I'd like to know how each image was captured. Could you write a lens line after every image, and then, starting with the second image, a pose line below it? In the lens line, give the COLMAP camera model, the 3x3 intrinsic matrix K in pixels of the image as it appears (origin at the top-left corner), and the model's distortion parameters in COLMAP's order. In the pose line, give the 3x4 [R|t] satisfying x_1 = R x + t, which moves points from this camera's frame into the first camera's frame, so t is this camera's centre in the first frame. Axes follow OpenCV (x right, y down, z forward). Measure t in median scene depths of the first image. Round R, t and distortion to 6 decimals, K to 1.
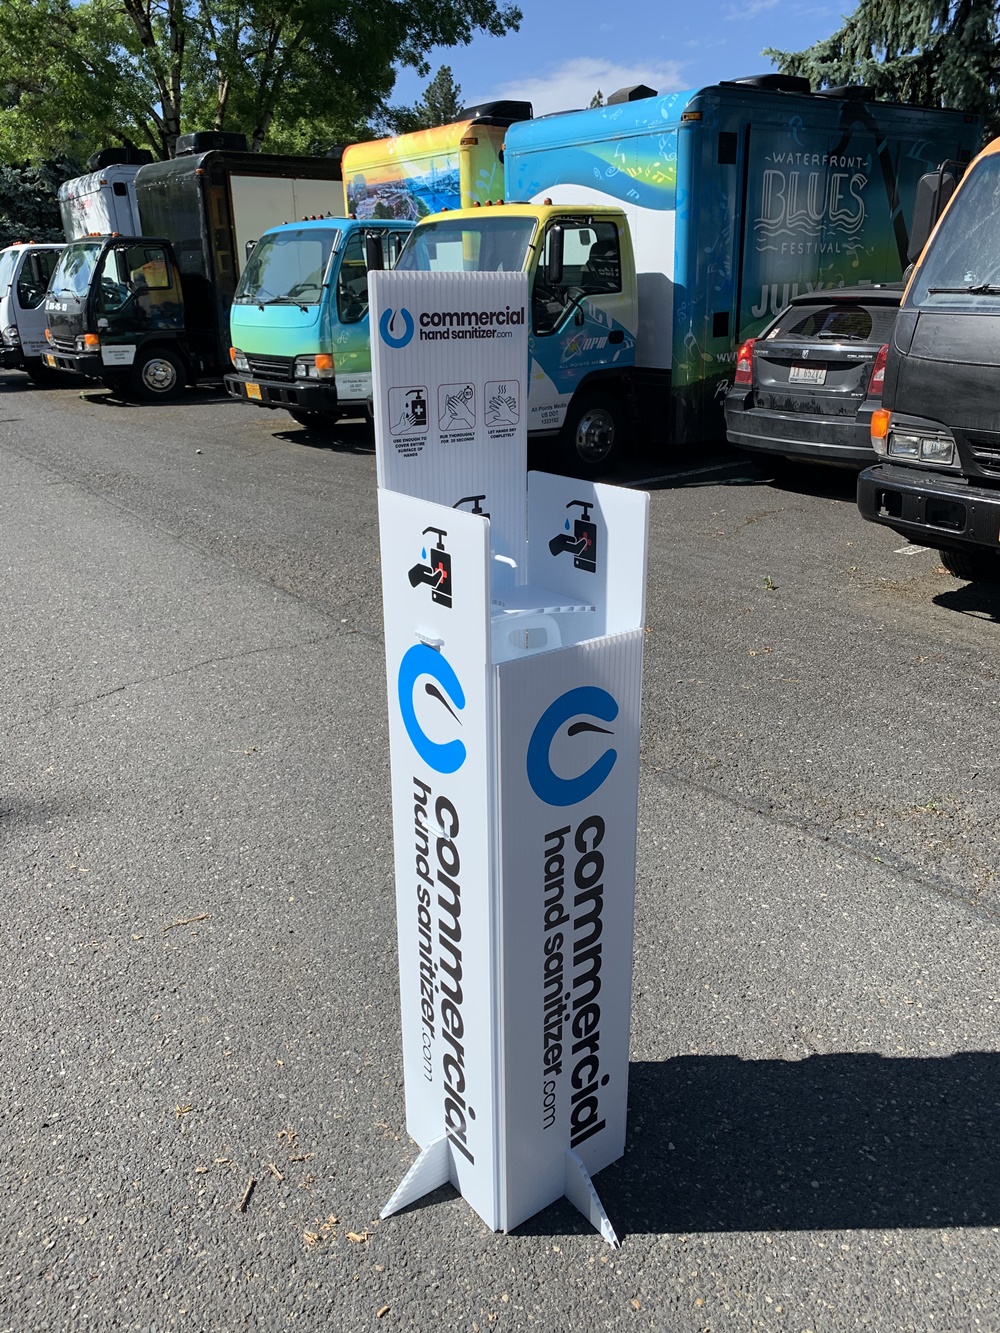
lens RADIAL K [[1023.7, 0, 497.1], [0, 1023.7, 659.1], [0, 0, 1]] dist [0.030251, -0.032224]
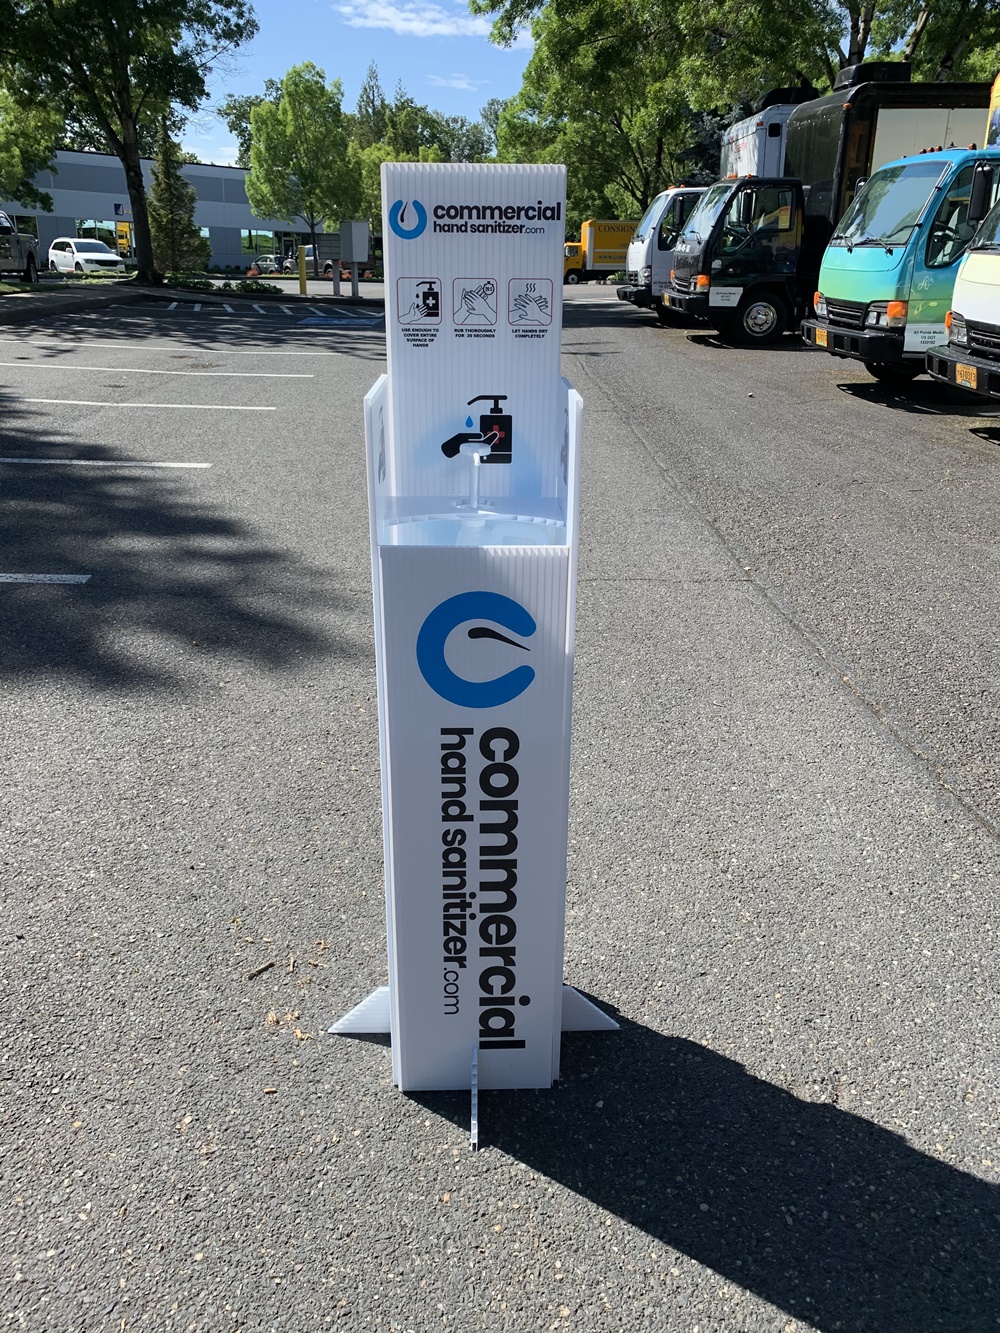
lens RADIAL K [[1023.7, 0, 500.7], [0, 1023.7, 677.1], [0, 0, 1]] dist [0.030251, -0.032224]
pose [[0.814372, 0.238799, -0.528936, 0.548052], [-0.208341, 0.970962, 0.117589, -0.008972], [0.541657, 0.014438, 0.840476, 0.145945]]
